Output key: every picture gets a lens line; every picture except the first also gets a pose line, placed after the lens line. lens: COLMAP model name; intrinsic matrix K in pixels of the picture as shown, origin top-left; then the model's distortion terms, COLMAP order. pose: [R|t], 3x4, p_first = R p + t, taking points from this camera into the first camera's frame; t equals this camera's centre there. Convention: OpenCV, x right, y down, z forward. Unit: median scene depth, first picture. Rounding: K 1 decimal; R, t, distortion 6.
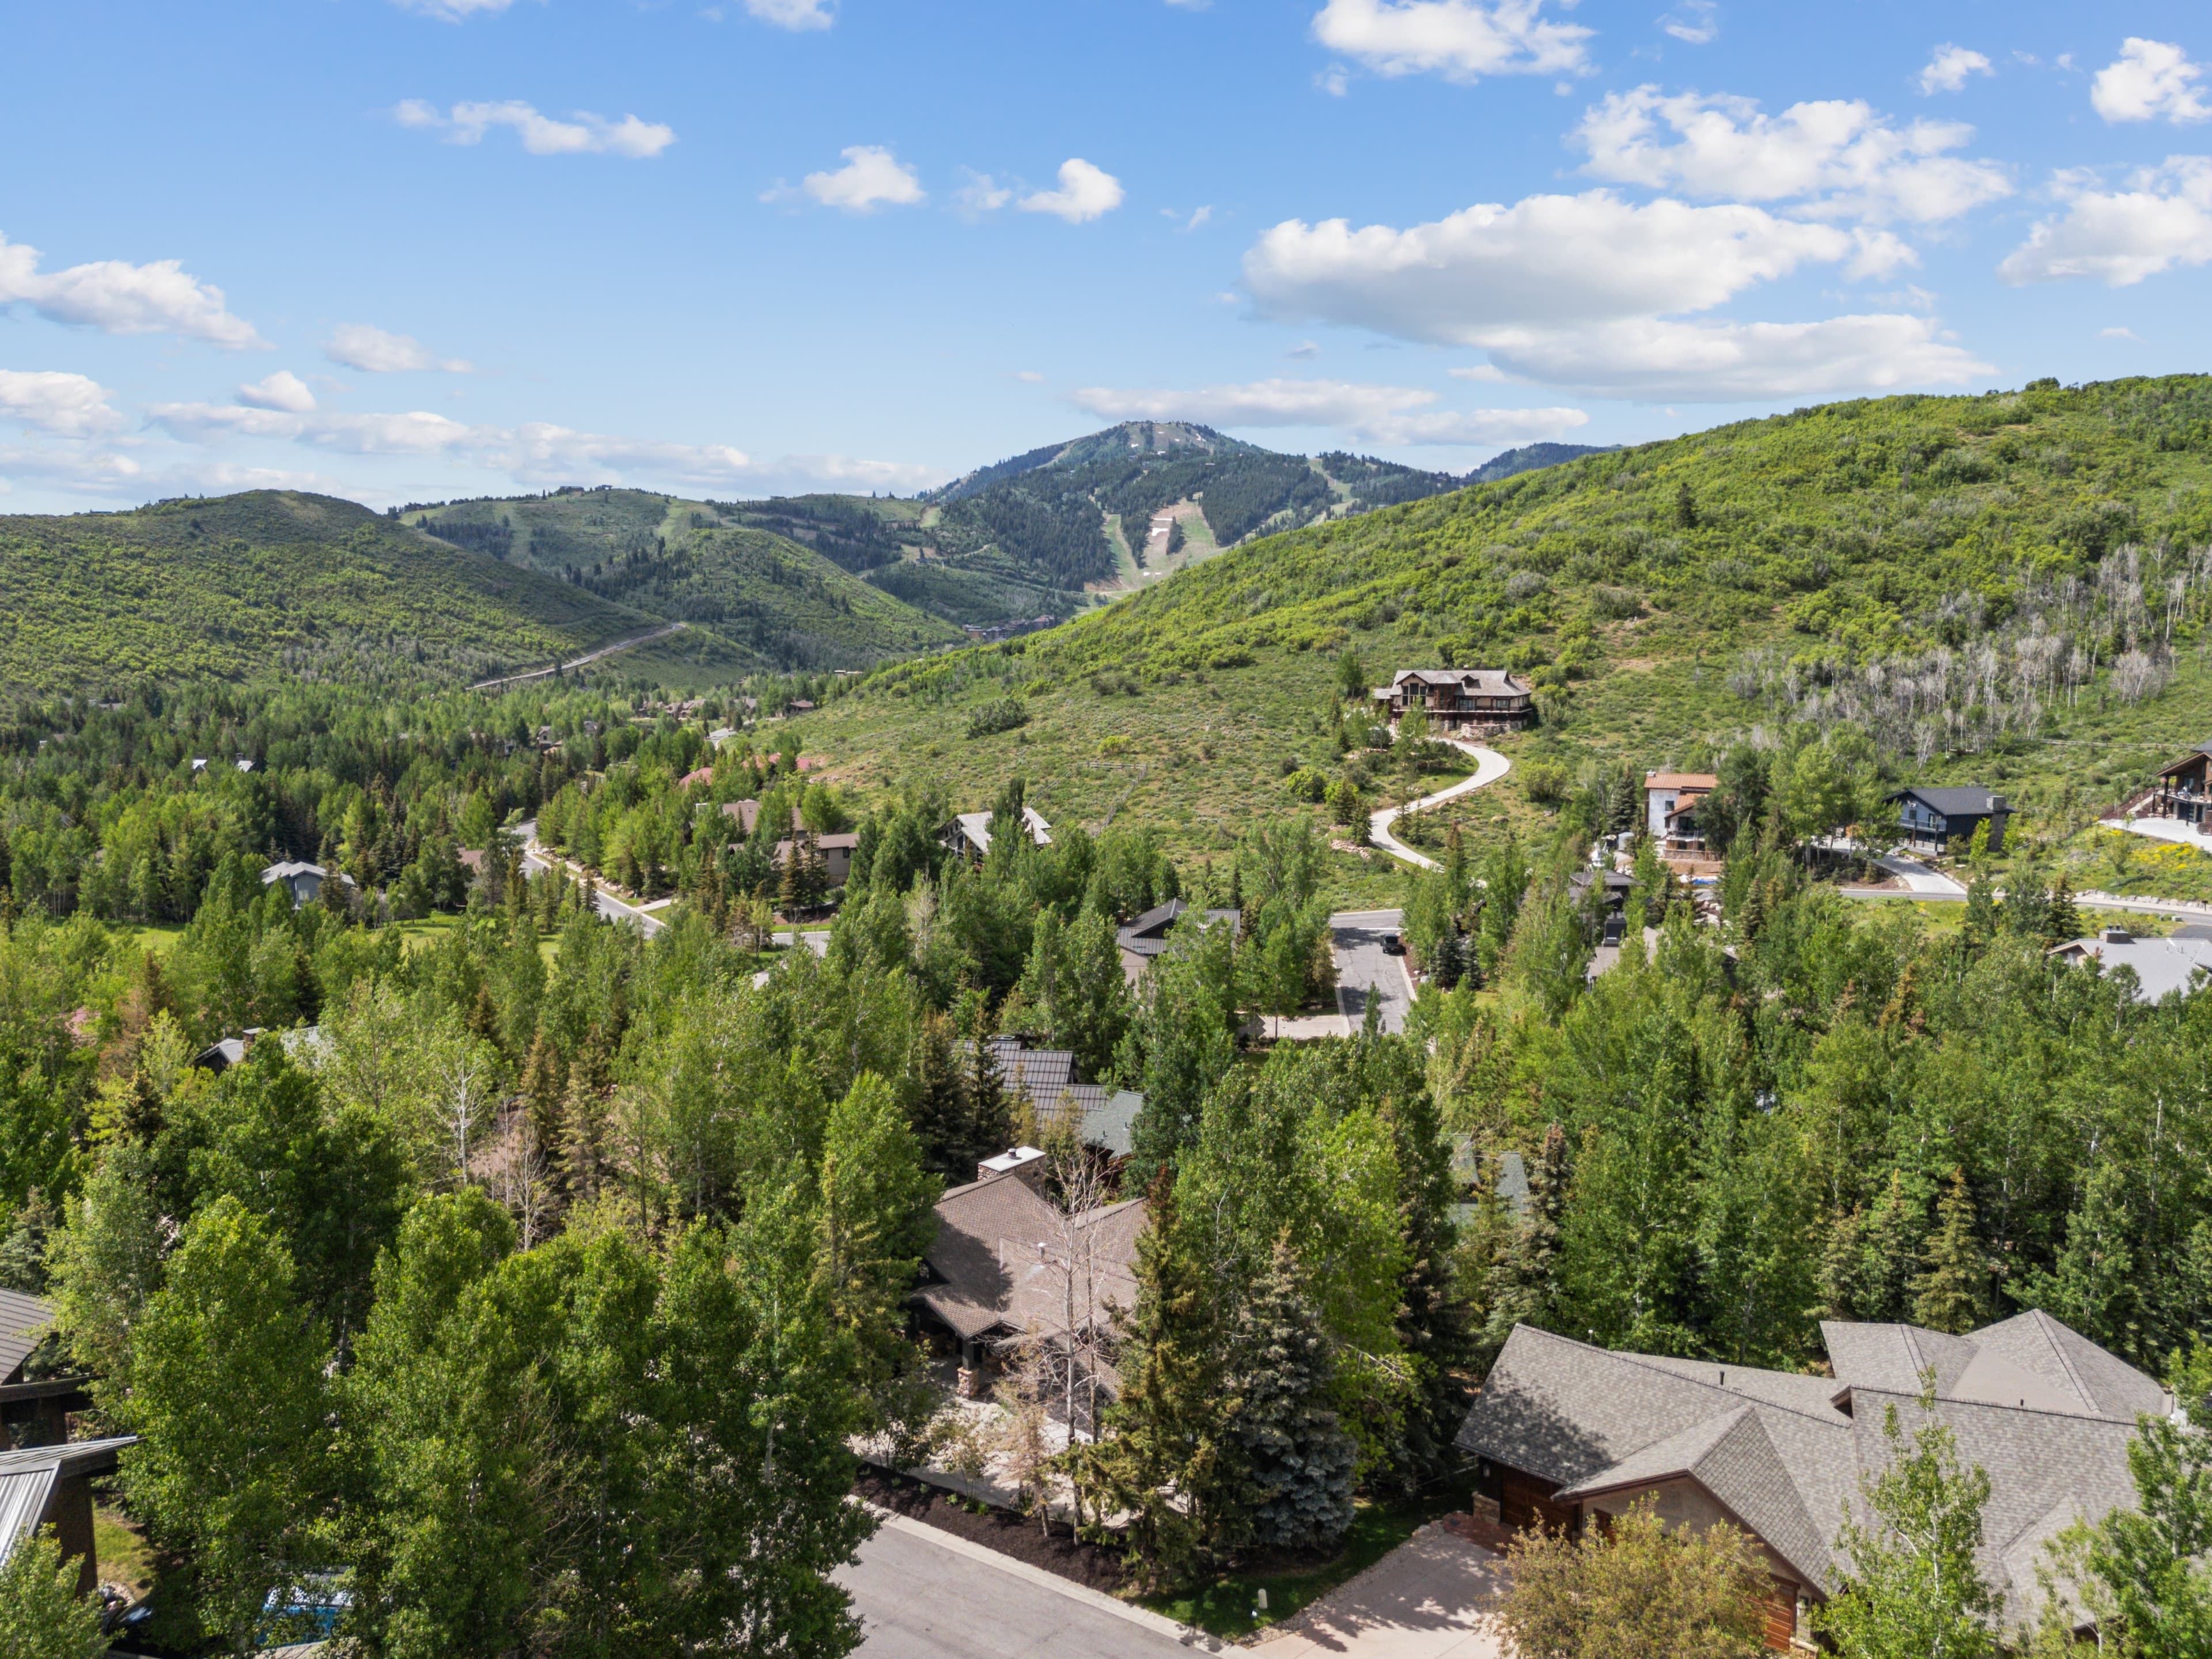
lens RADIAL K [[1678.3, 0, 1106.0], [0, 1678.3, 829.5], [0, 0, 1]] dist [0.001714, 0.000724]
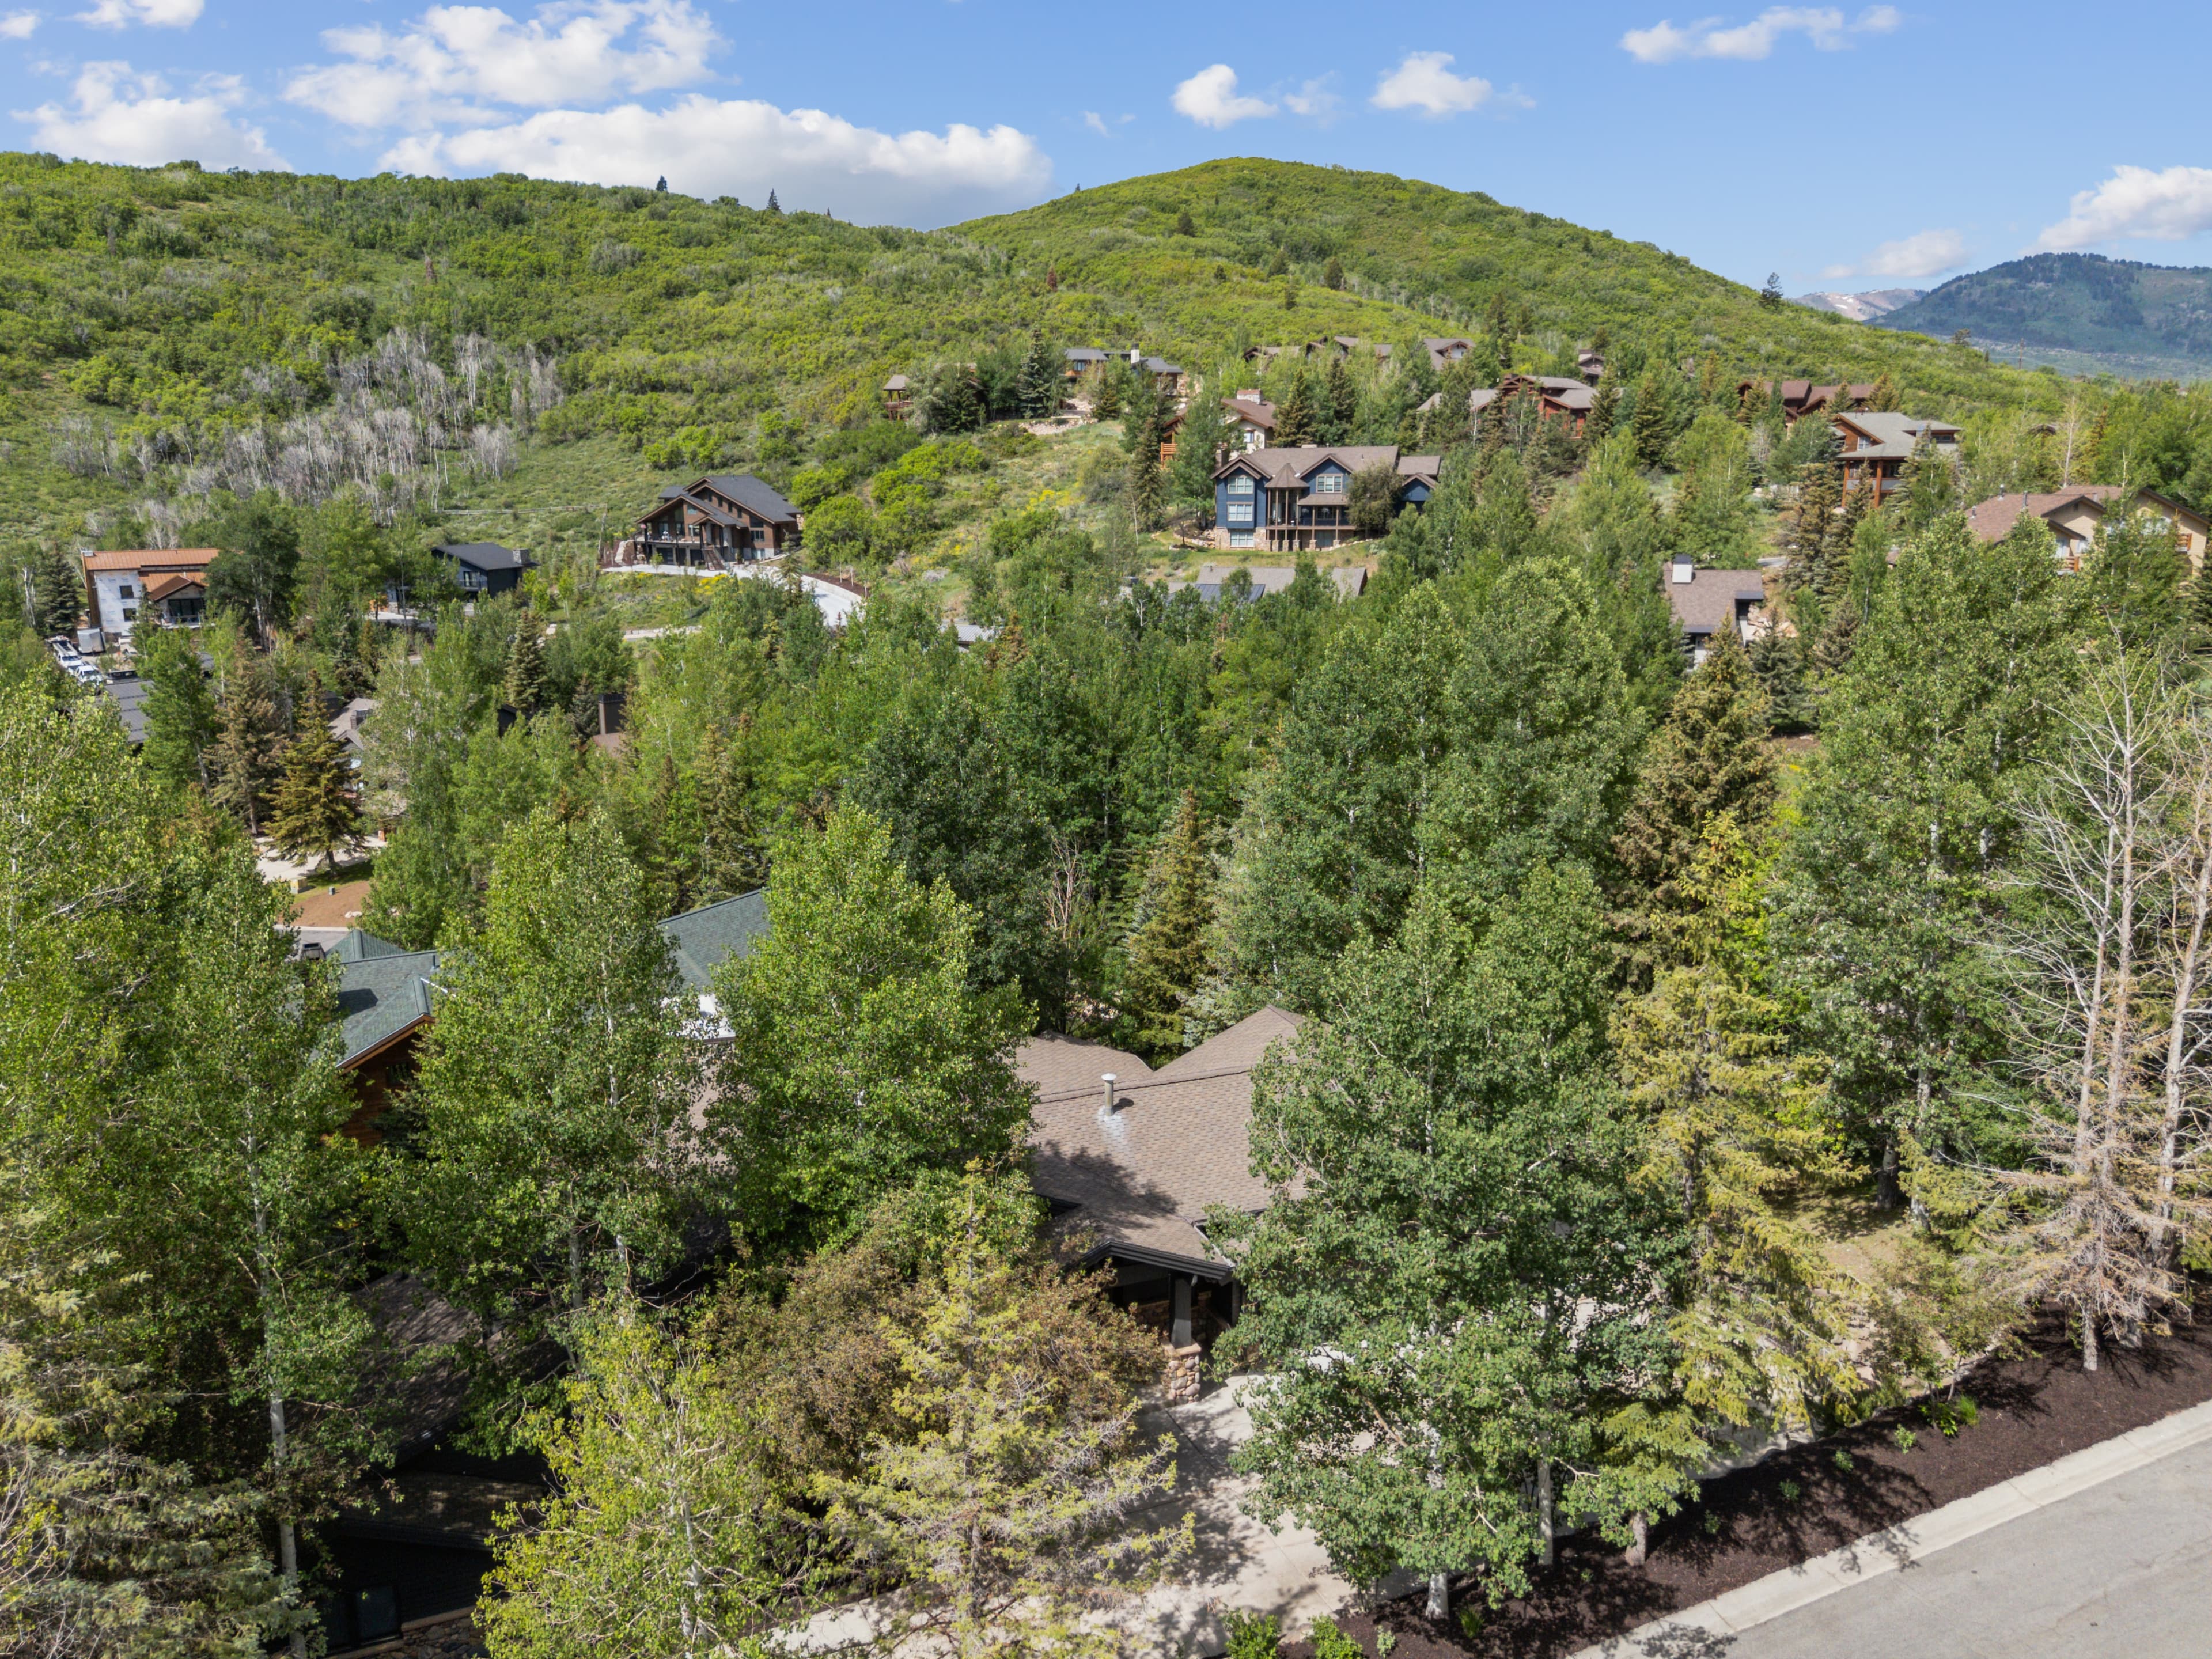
lens RADIAL K [[1678.3, 0, 1106.0], [0, 1678.3, 829.5], [0, 0, 1]] dist [0.001714, 0.000724]
pose [[0.456802, -0.176963, 0.871789, -0.150917], [0.110511, 0.983711, 0.141776, 0.033811], [-0.882677, 0.031579, 0.468917, 0.248735]]
